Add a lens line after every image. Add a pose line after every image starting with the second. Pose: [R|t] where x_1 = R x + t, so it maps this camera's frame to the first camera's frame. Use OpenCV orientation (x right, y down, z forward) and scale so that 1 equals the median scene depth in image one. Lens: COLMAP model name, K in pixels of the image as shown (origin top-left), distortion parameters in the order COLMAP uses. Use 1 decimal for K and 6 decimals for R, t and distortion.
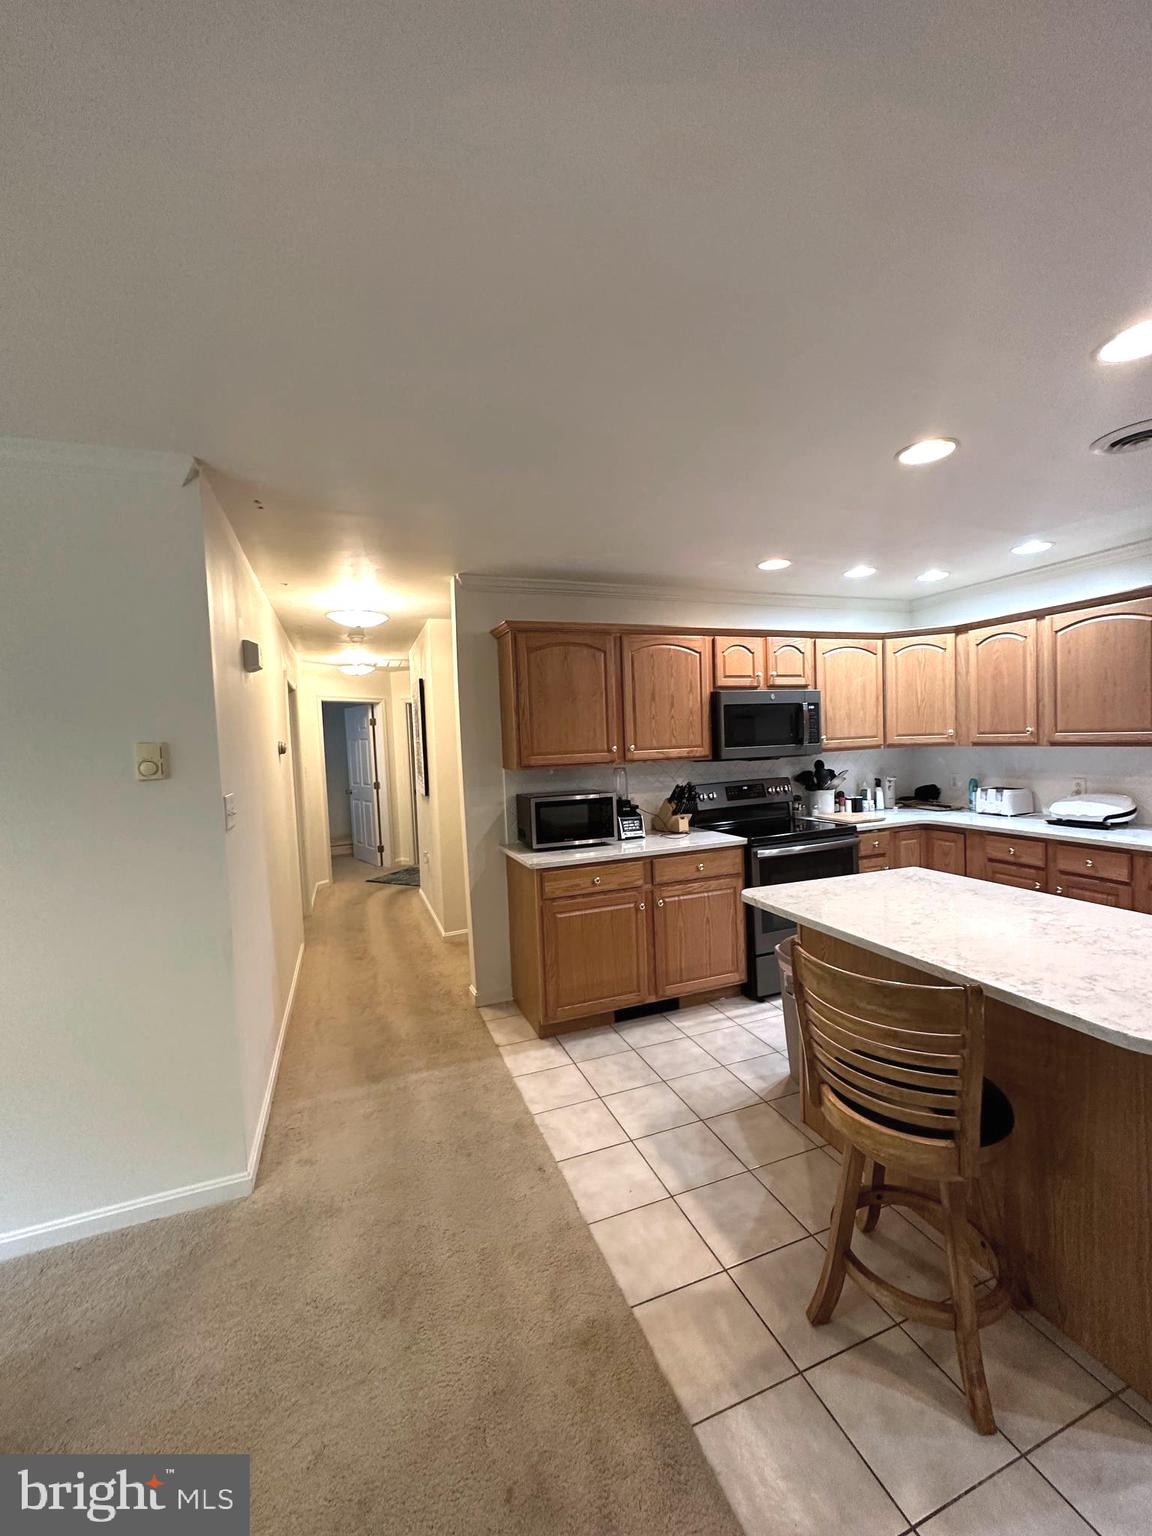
lens RADIAL K [[613.6, 0, 576.1], [0, 613.6, 765.9], [0, 0, 1]] dist [-0.003511, 0.001373]
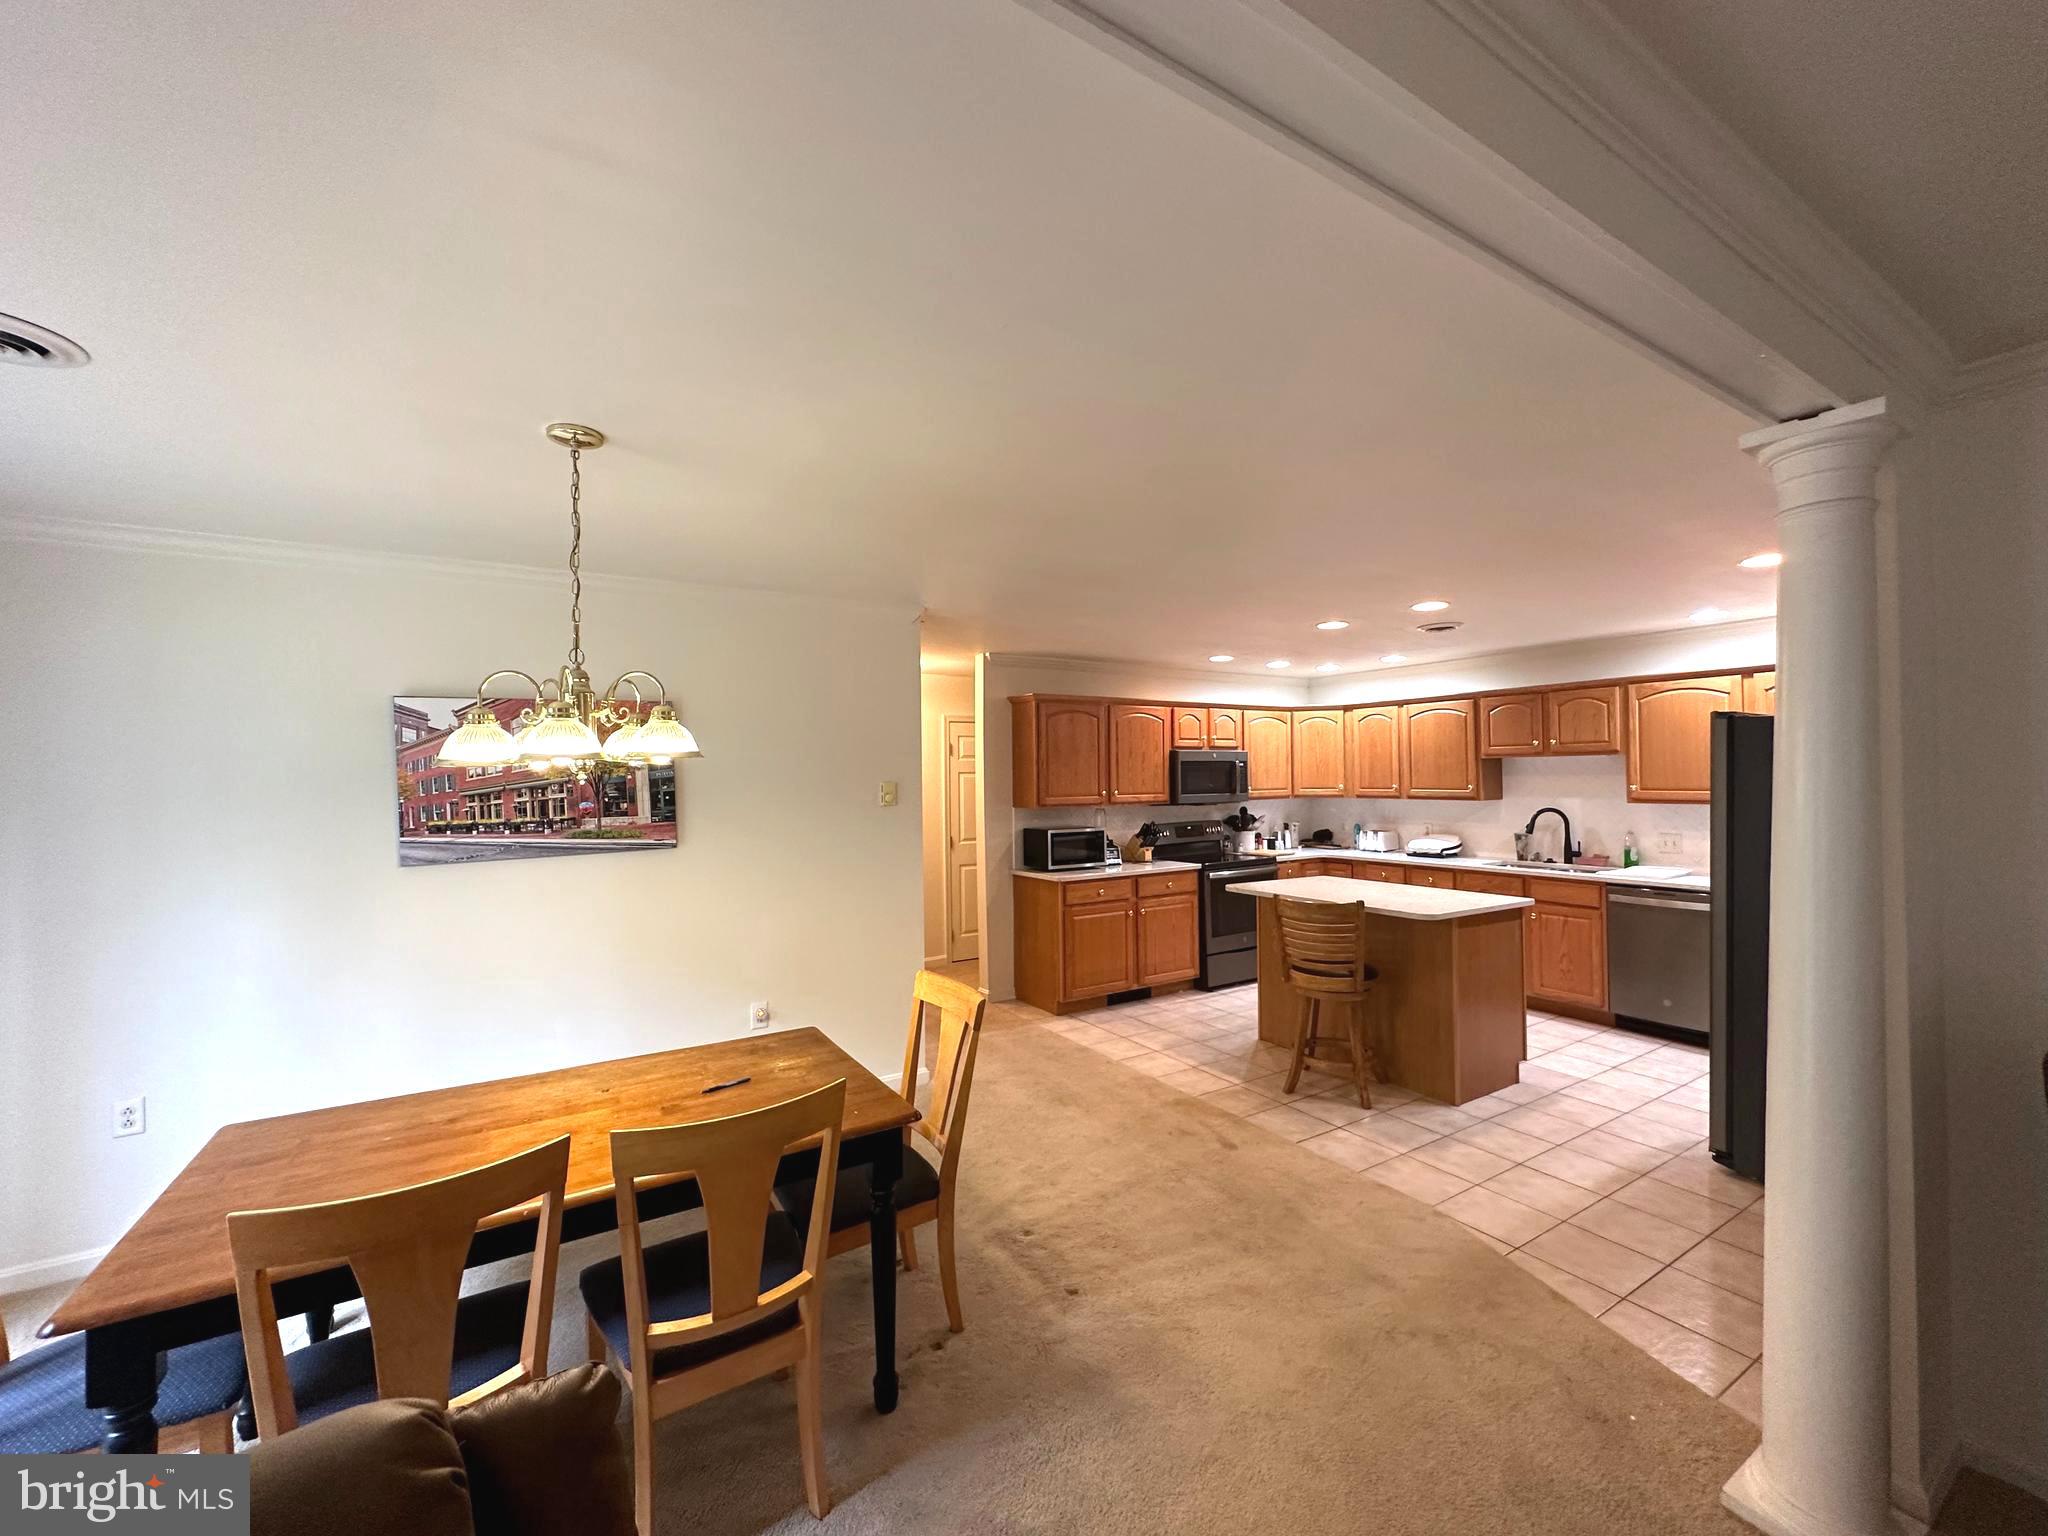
lens RADIAL K [[818.1, 0, 1023.5], [0, 818.1, 769.0], [0, 0, 1]] dist [-0.003511, 0.001373]
pose [[0.981390, 0.029003, 0.189820, -0.420339], [-0.017228, 0.997840, -0.063391, 0.031983], [-0.191249, 0.058941, 0.979770, -0.632666]]
